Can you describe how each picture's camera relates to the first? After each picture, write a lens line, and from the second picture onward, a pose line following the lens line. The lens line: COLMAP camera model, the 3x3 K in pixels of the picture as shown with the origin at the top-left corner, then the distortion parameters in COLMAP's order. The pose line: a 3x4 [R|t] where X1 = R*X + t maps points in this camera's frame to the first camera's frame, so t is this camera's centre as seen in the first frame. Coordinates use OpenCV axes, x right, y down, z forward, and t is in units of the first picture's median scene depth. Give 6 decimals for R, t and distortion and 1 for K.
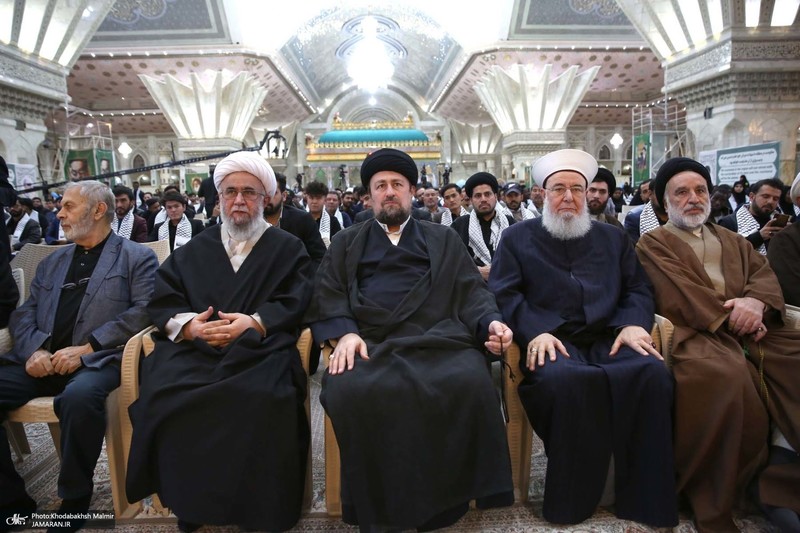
lens RADIAL K [[554.5, 0, 400.0], [0, 554.5, 266.5], [0, 0, 1]] dist [-0.084683, 0.066839]
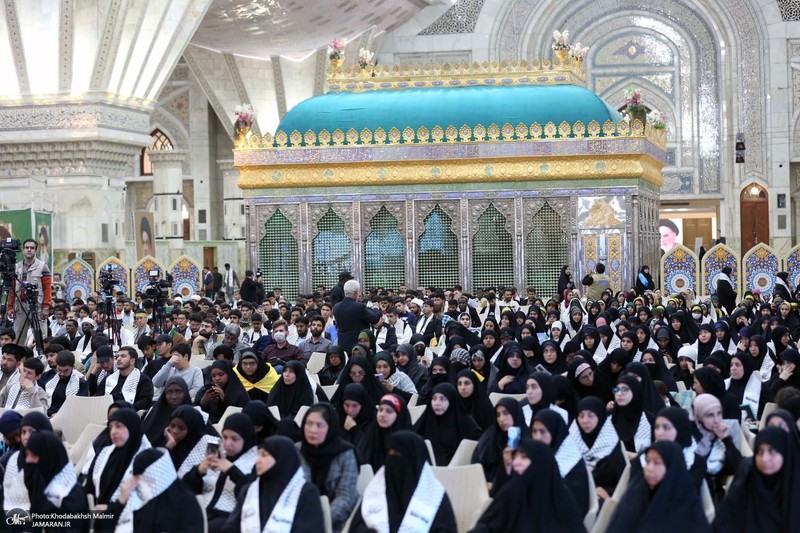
lens RADIAL K [[1983.8, 0, 400.0], [0, 1983.8, 266.5], [0, 0, 1]] dist [-0.095627, -0.632426]
pose [[0.971351, 0.001336, -0.237644, 0.099121], [-0.029924, 0.992713, -0.116730, -0.003586], [0.235757, 0.120497, 0.964313, -0.057645]]
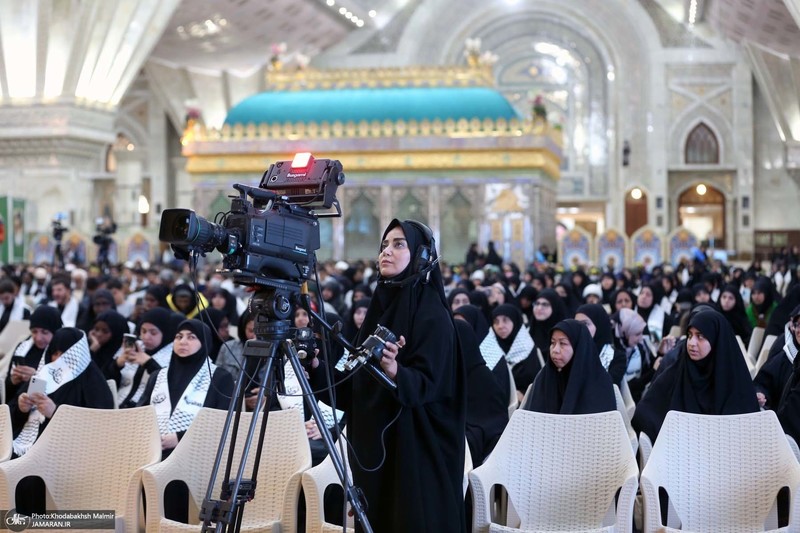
lens RADIAL K [[1698.6, 0, 400.0], [0, 1698.6, 266.5], [0, 0, 1]] dist [-0.239550, -0.309396]
pose [[0.980161, 0.015706, -0.197579, 0.095747], [-0.039401, 0.992400, -0.116576, 0.000324], [0.194247, 0.122048, 0.973331, -0.040515]]
